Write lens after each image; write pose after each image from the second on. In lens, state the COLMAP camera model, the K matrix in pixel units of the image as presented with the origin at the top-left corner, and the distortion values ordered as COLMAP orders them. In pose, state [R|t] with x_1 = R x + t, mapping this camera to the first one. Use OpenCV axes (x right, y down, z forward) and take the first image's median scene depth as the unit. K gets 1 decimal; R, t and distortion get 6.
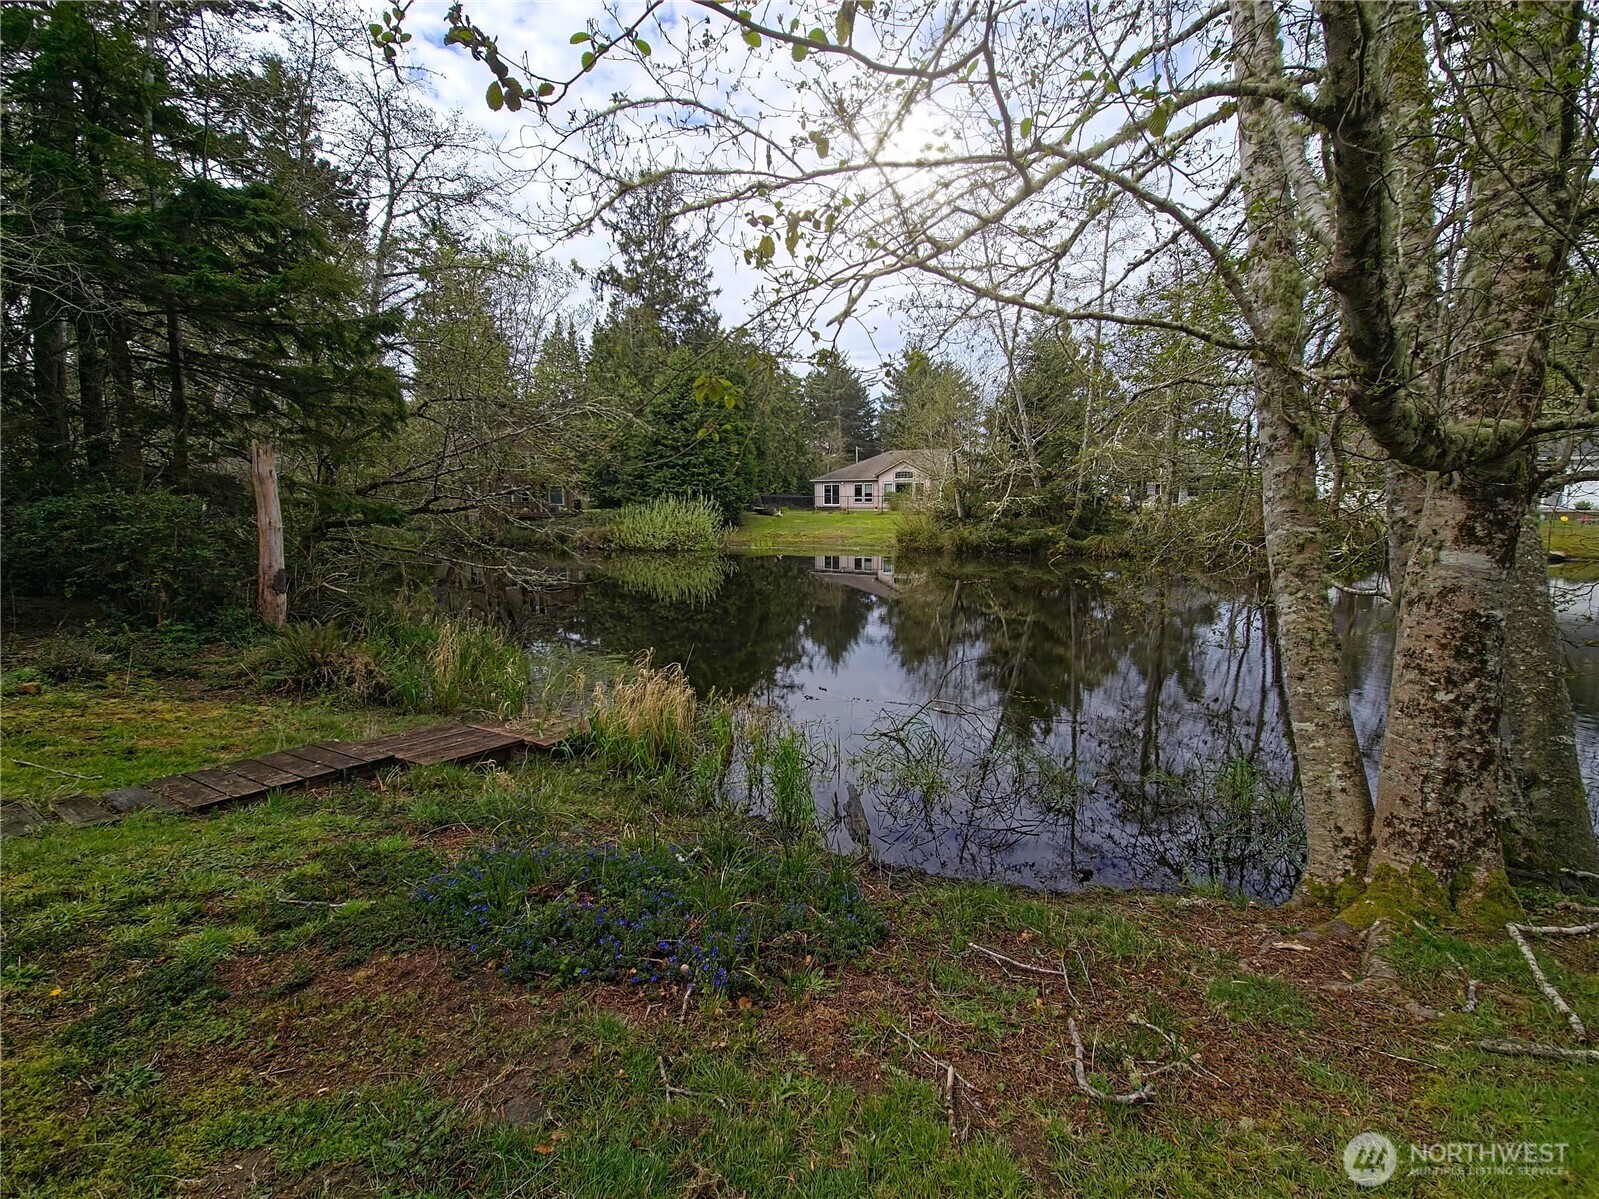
lens RADIAL K [[660.1, 0, 799.3], [0, 660.1, 592.2], [0, 0, 1]] dist [0.000842, -0.000545]
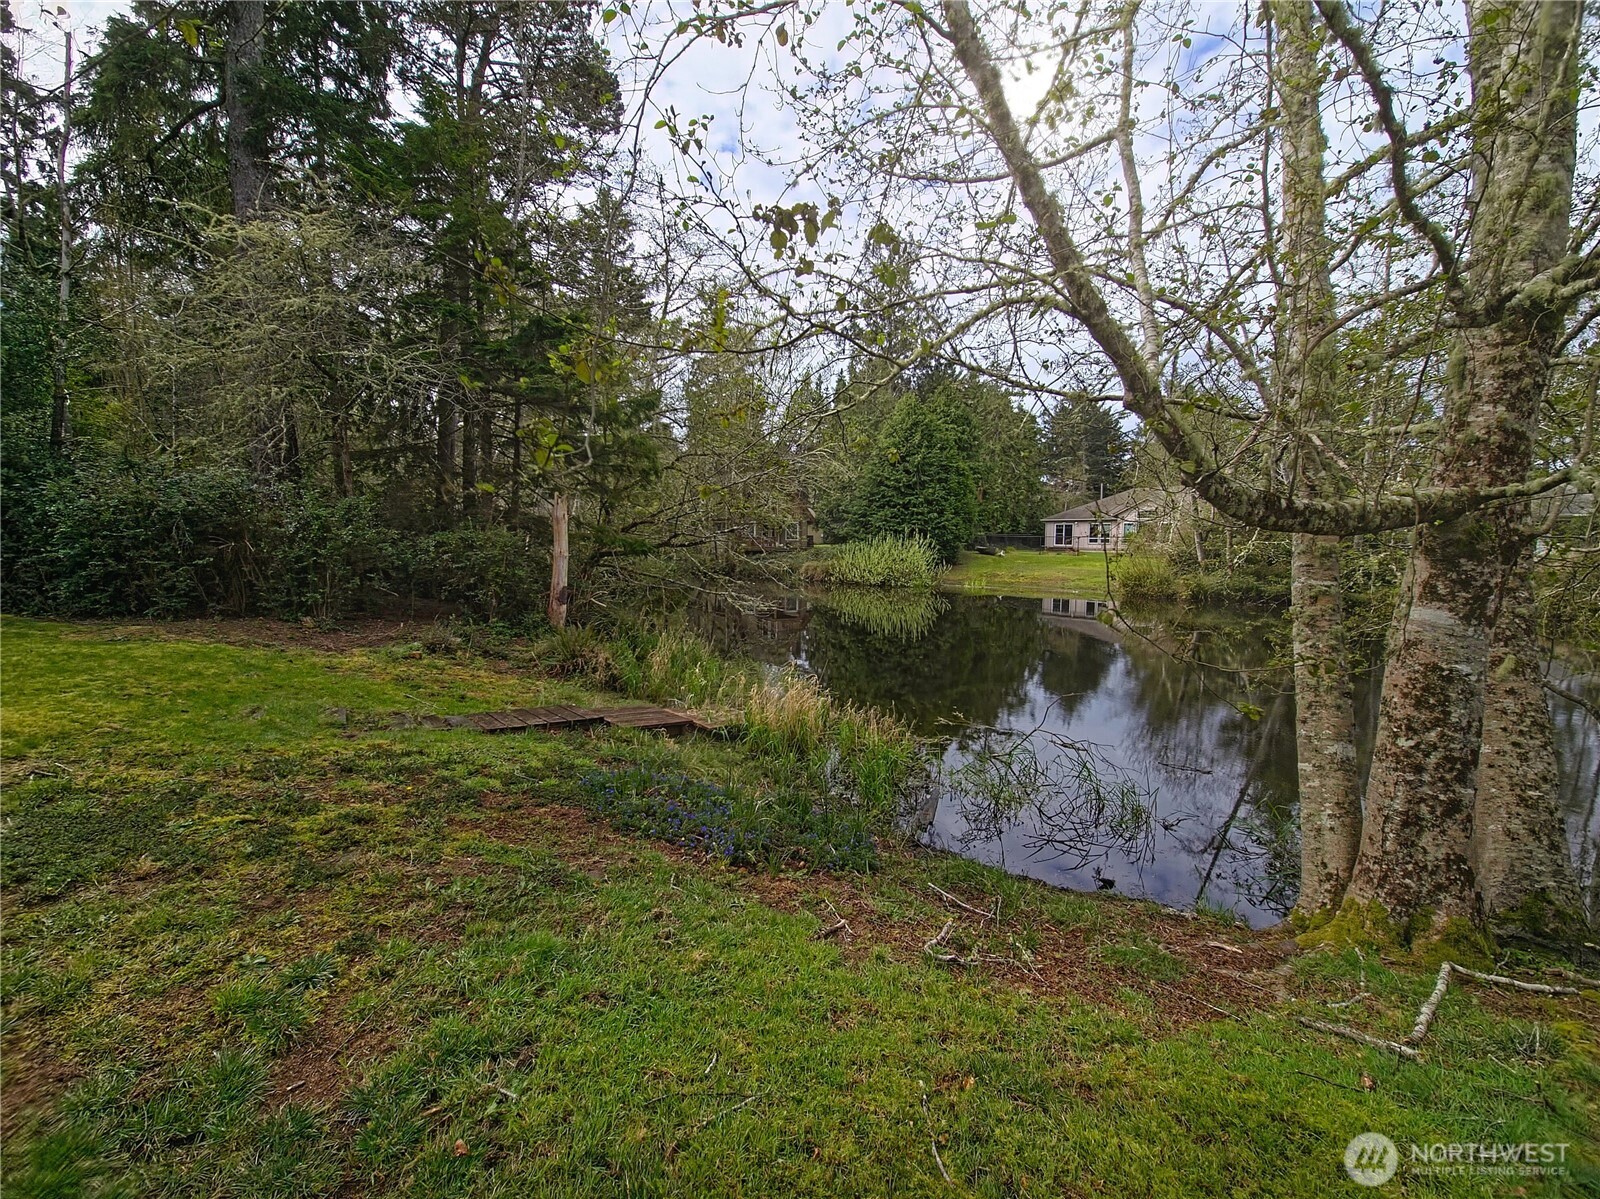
lens RADIAL K [[655.8, 0, 798.5], [0, 655.8, 584.2], [0, 0, 1]] dist [-0.000799, -0.000195]
pose [[0.940139, 0.039060, -0.338545, 0.163141], [-0.061777, 0.996485, -0.056586, 0.009483], [0.335145, 0.074113, 0.939247, -0.137699]]
